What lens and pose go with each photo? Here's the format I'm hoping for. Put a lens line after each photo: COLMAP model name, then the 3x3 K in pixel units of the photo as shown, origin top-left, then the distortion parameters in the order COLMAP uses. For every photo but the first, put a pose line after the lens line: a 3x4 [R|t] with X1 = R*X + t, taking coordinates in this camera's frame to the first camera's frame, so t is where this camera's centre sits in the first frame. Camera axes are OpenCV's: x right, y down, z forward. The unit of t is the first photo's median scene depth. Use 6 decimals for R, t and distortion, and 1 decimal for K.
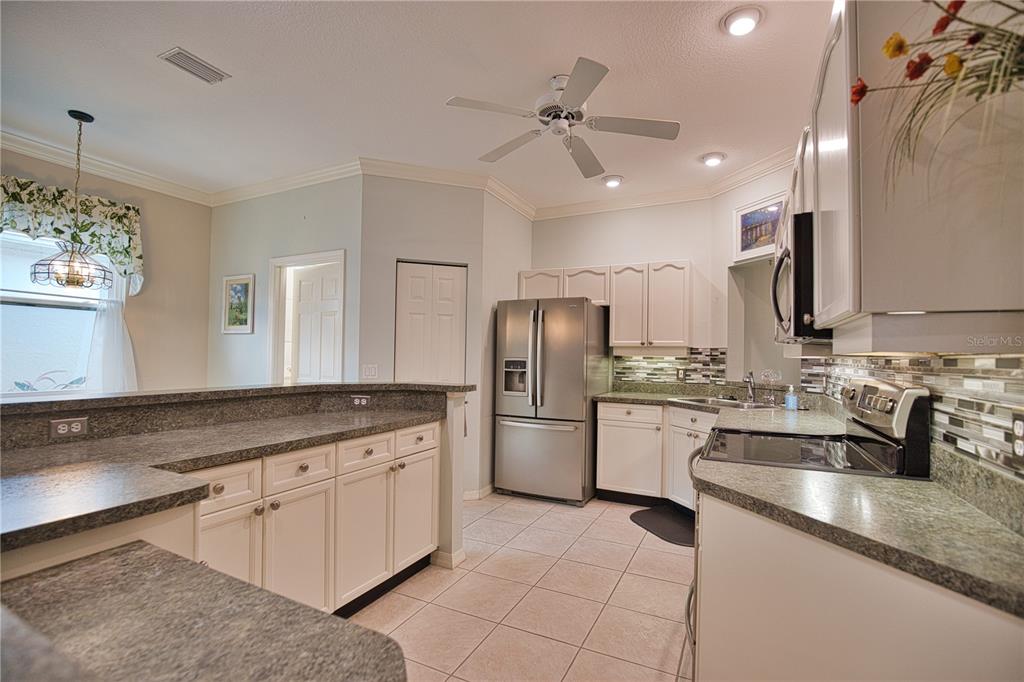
lens RADIAL K [[466.8, 0, 516.3], [0, 466.8, 346.4], [0, 0, 1]] dist [-0.033770, 0.004457]
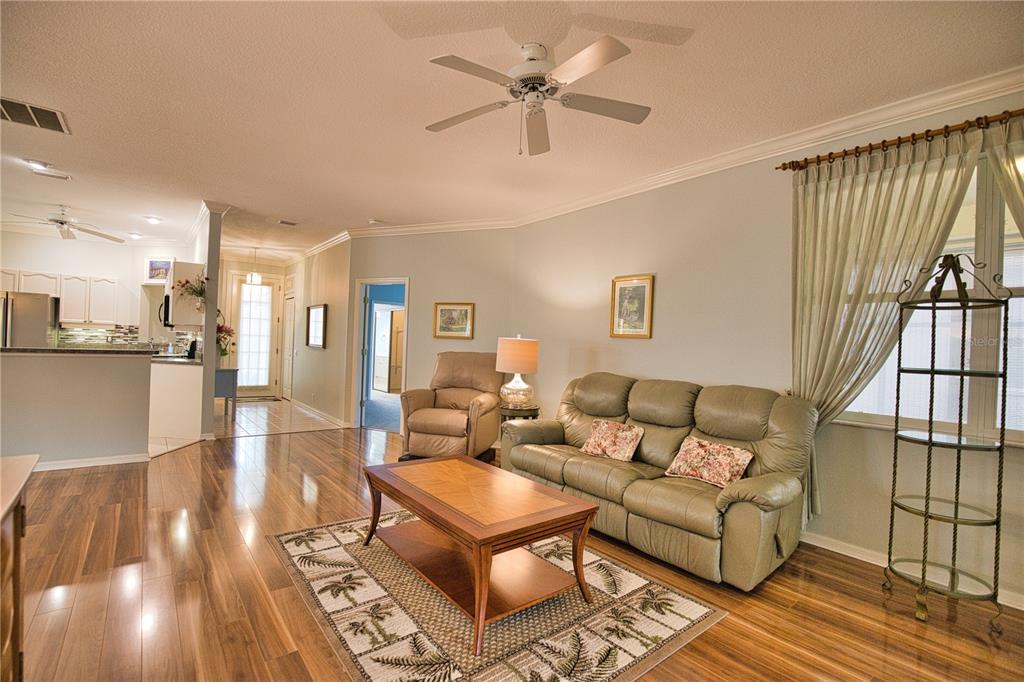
lens RADIAL K [[467.7, 0, 518.5], [0, 467.7, 344.3], [0, 0, 1]] dist [-0.033794, 0.007271]
pose [[0.420267, 0.002852, 0.907396, -0.636332], [-0.048199, 0.998653, 0.019185, -0.033339], [-0.906119, -0.051799, 0.419839, -1.283780]]
